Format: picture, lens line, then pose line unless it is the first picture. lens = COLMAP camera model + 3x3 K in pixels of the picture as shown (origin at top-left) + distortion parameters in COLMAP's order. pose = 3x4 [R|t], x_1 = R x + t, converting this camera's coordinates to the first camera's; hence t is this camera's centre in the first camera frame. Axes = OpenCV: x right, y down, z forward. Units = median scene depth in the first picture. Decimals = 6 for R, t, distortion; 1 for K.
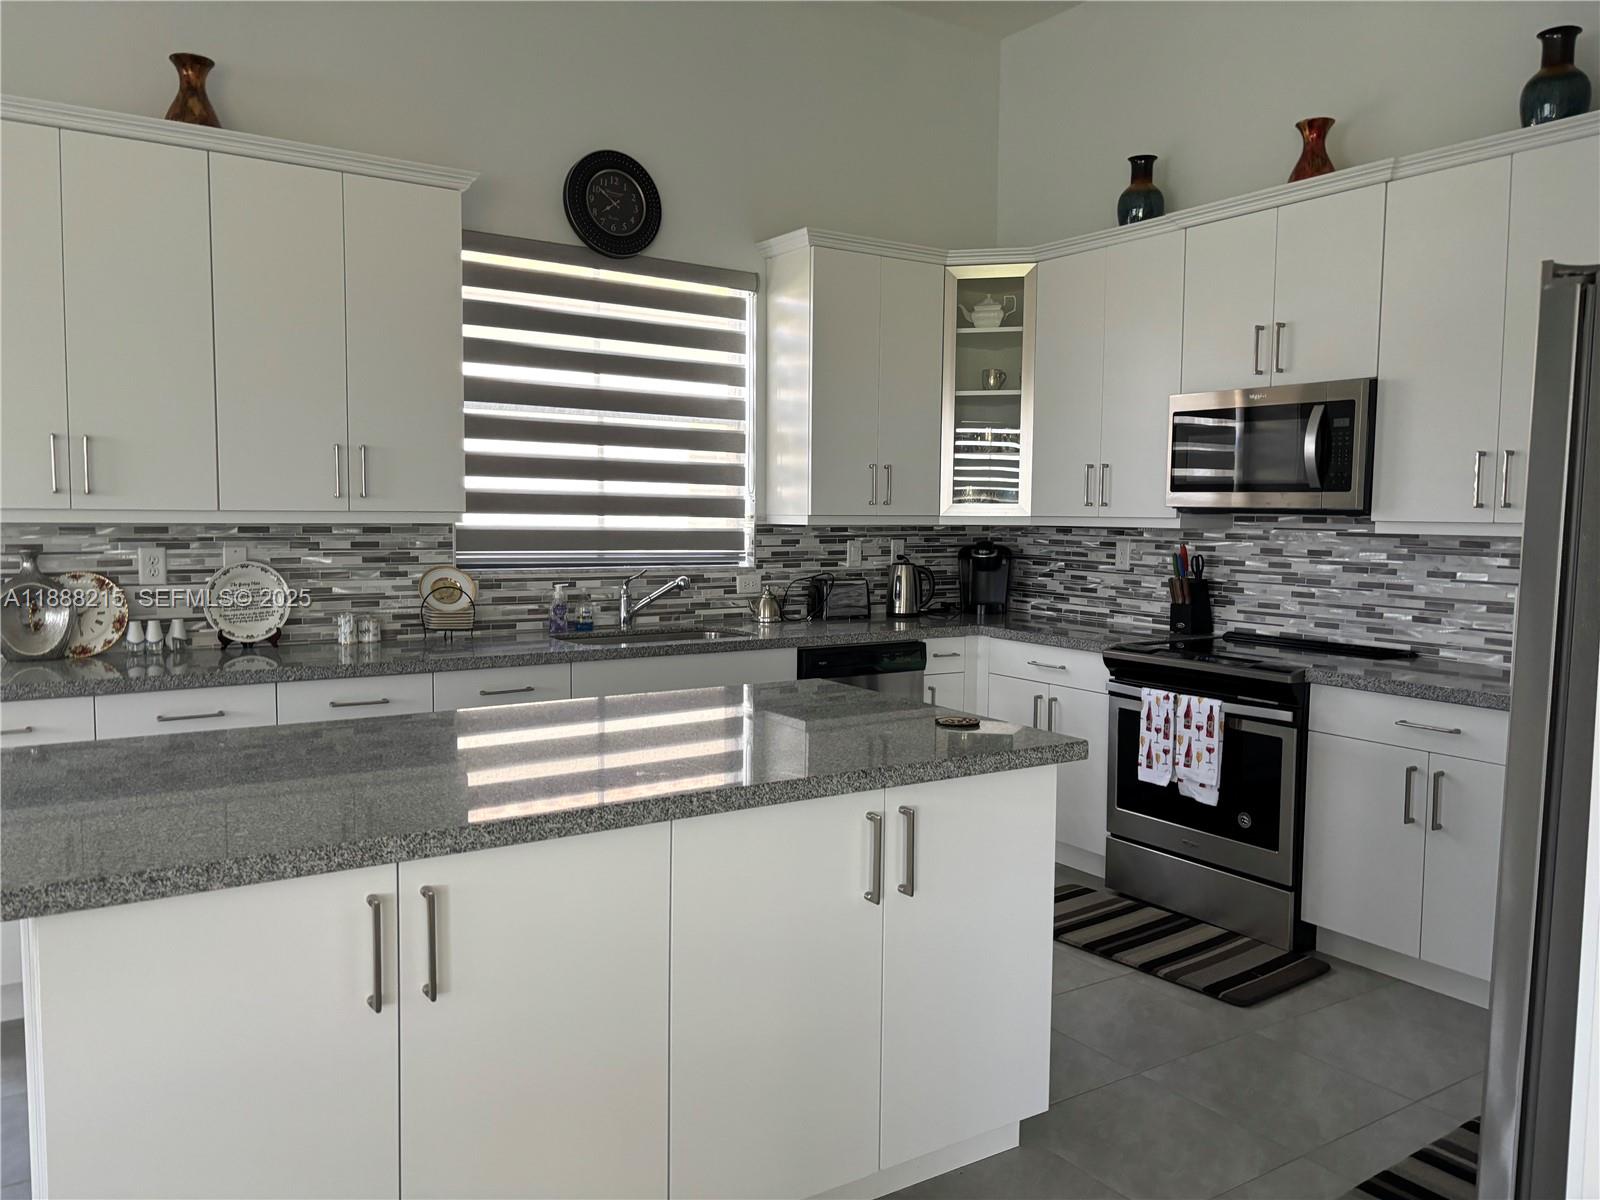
lens RADIAL K [[1203.9, 0, 796.0], [0, 1203.9, 609.1], [0, 0, 1]] dist [0.061855, -0.071950]
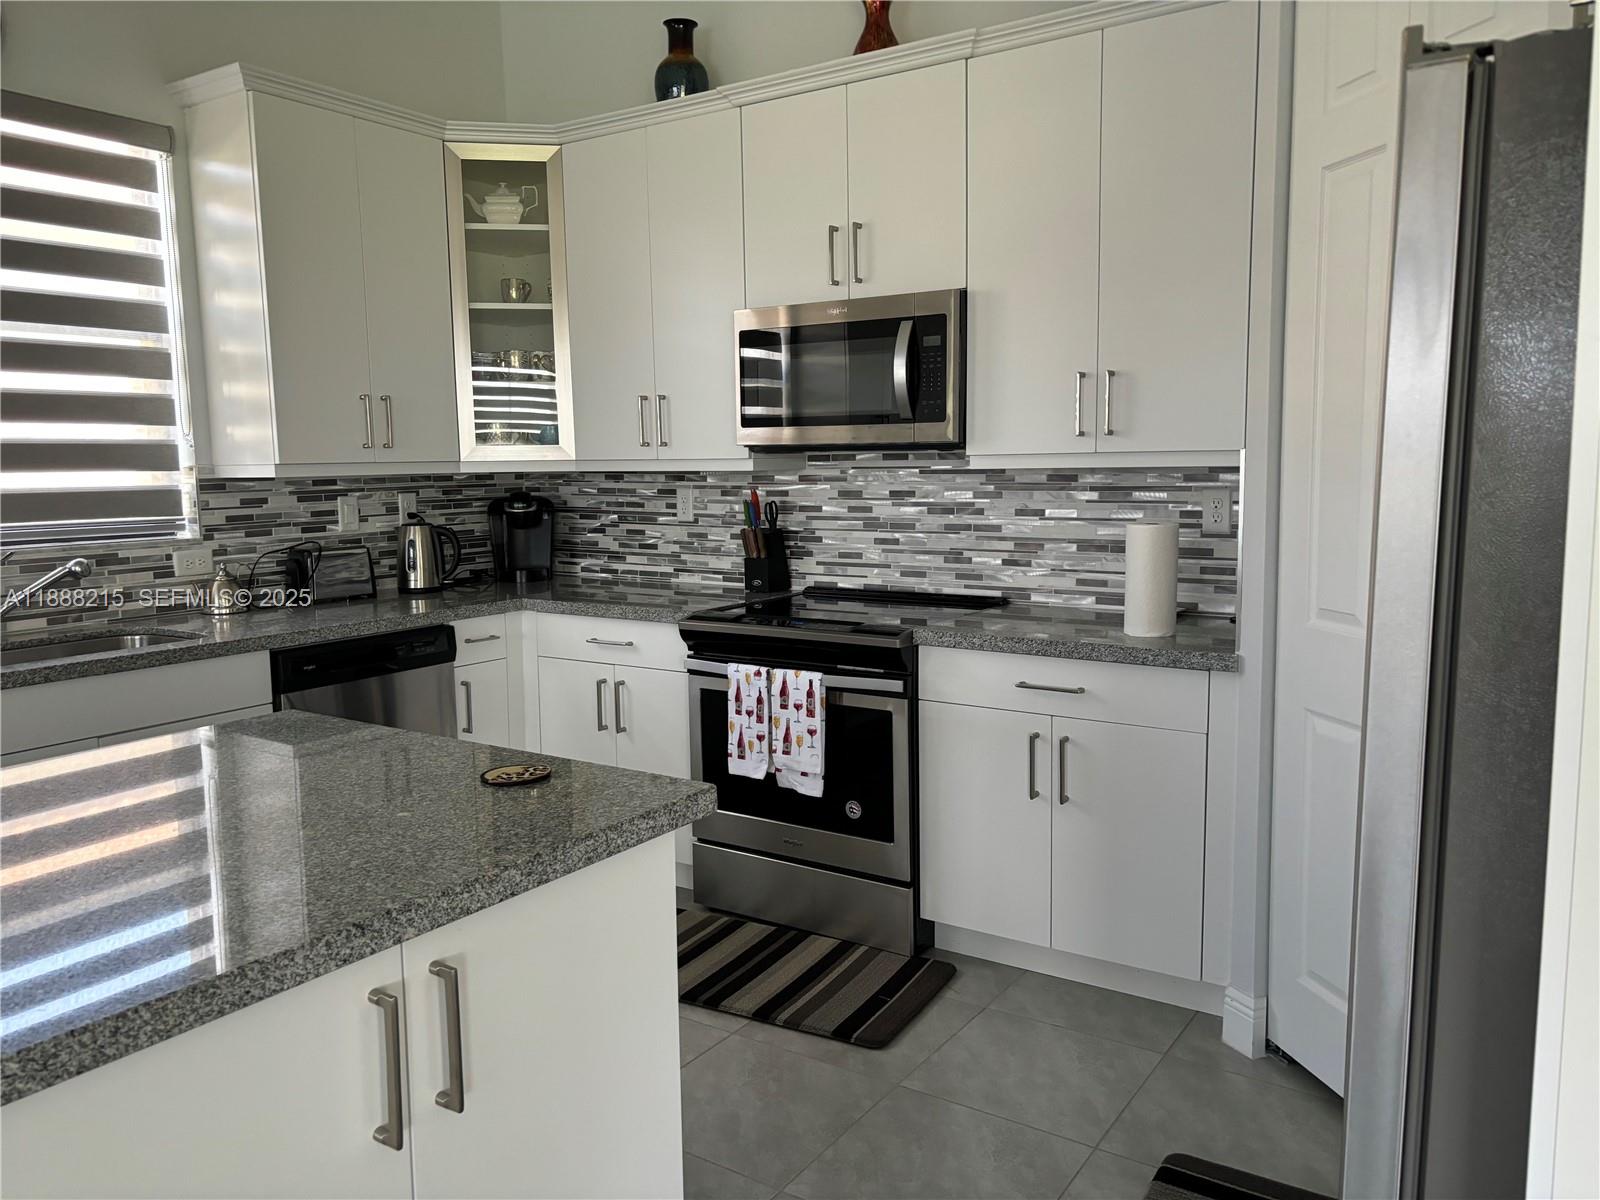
lens RADIAL K [[1203.9, 0, 798.5], [0, 1203.9, 600.1], [0, 0, 1]] dist [0.061855, -0.071950]
pose [[0.923671, -0.068976, 0.376928, 0.021174], [0.055828, 0.997394, 0.045709, -0.012463], [-0.379099, -0.021177, 0.925114, 0.203341]]
